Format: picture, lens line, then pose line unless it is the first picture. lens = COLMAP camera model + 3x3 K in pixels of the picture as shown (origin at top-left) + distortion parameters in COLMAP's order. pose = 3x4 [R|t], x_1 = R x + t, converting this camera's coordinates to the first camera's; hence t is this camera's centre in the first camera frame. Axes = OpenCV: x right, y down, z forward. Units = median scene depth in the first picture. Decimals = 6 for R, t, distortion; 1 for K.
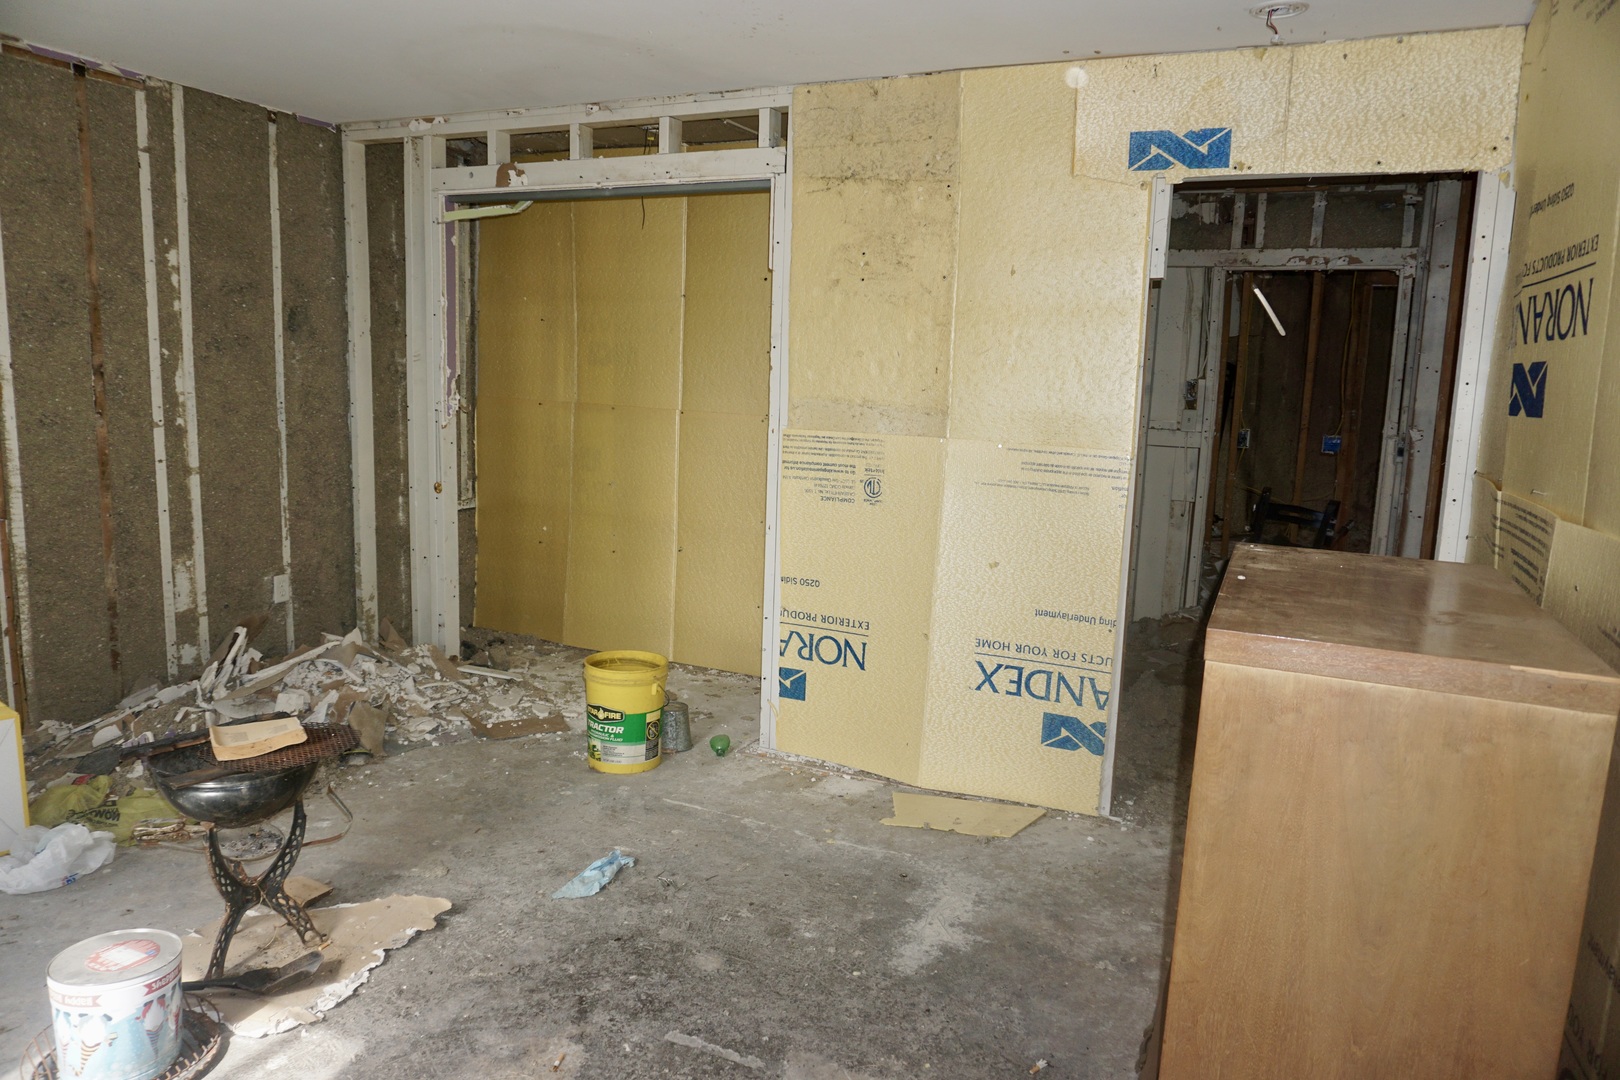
lens RADIAL K [[1090.2, 0, 814.2], [0, 1090.2, 541.7], [0, 0, 1]] dist [-0.057236, 0.031586]
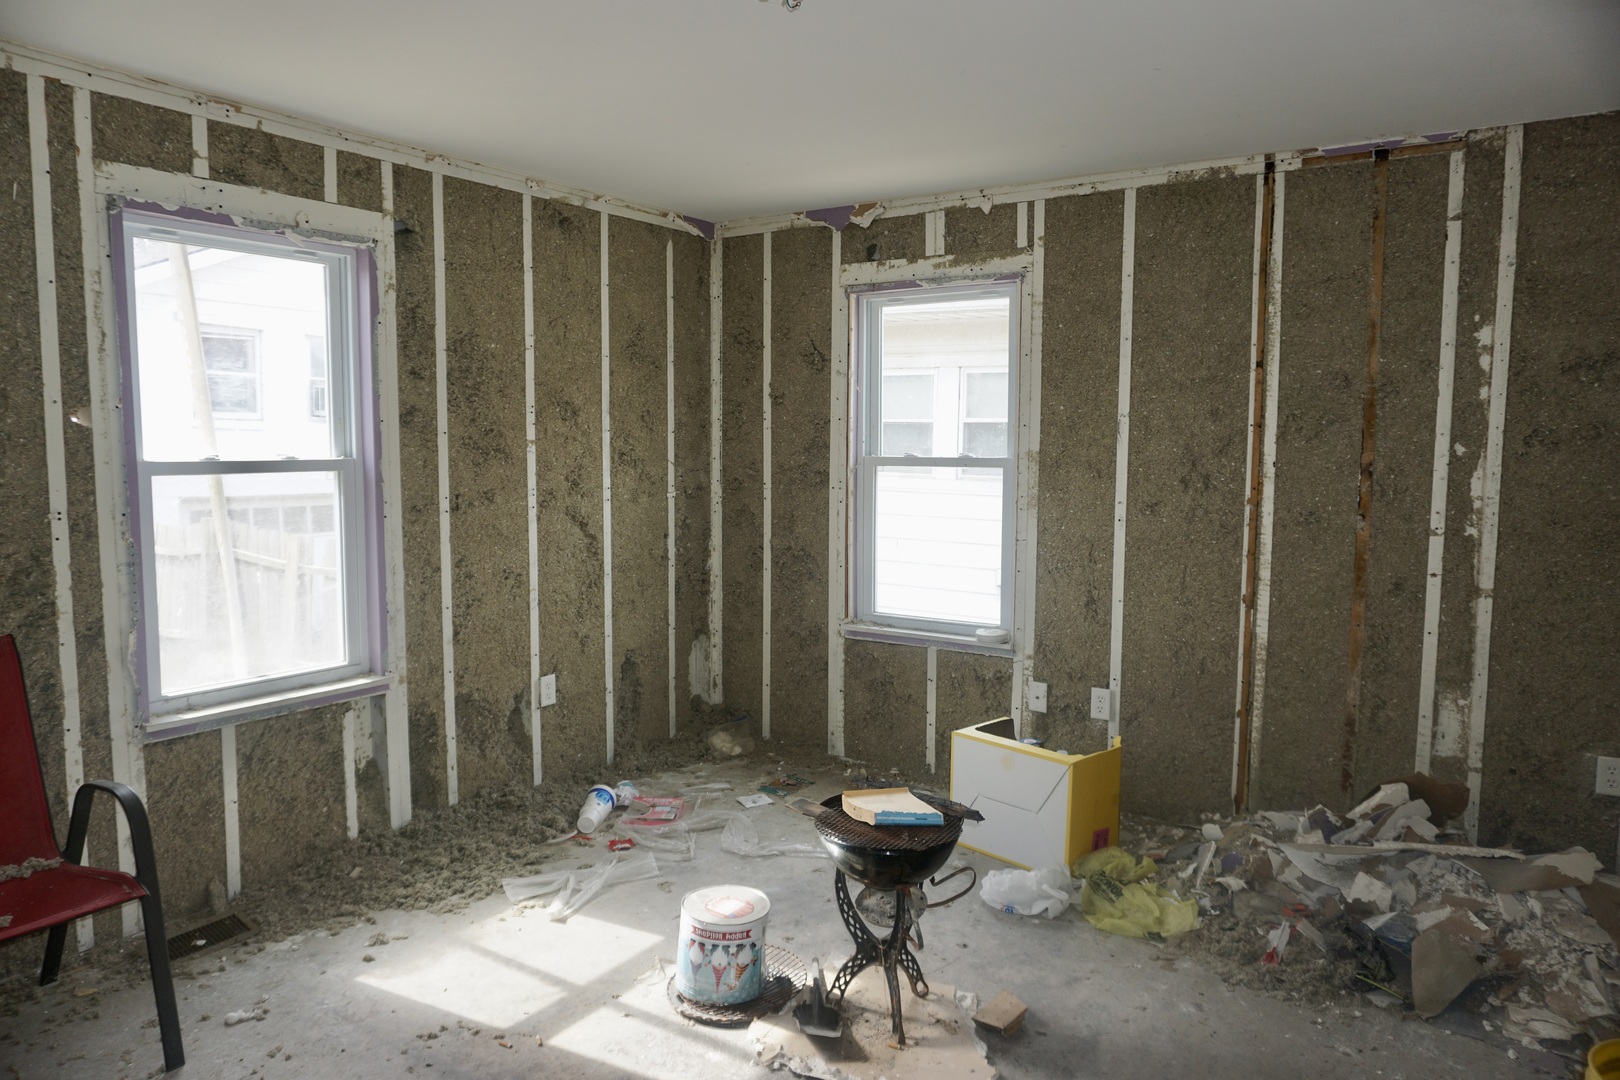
lens RADIAL K [[1090.2, 0, 814.5], [0, 1090.2, 539.9], [0, 0, 1]] dist [-0.057236, 0.031586]
pose [[-0.185320, 0.056178, -0.981071, 0.334201], [-0.160751, 0.983183, 0.086664, -0.101617], [0.969441, 0.173768, -0.173173, 0.690629]]
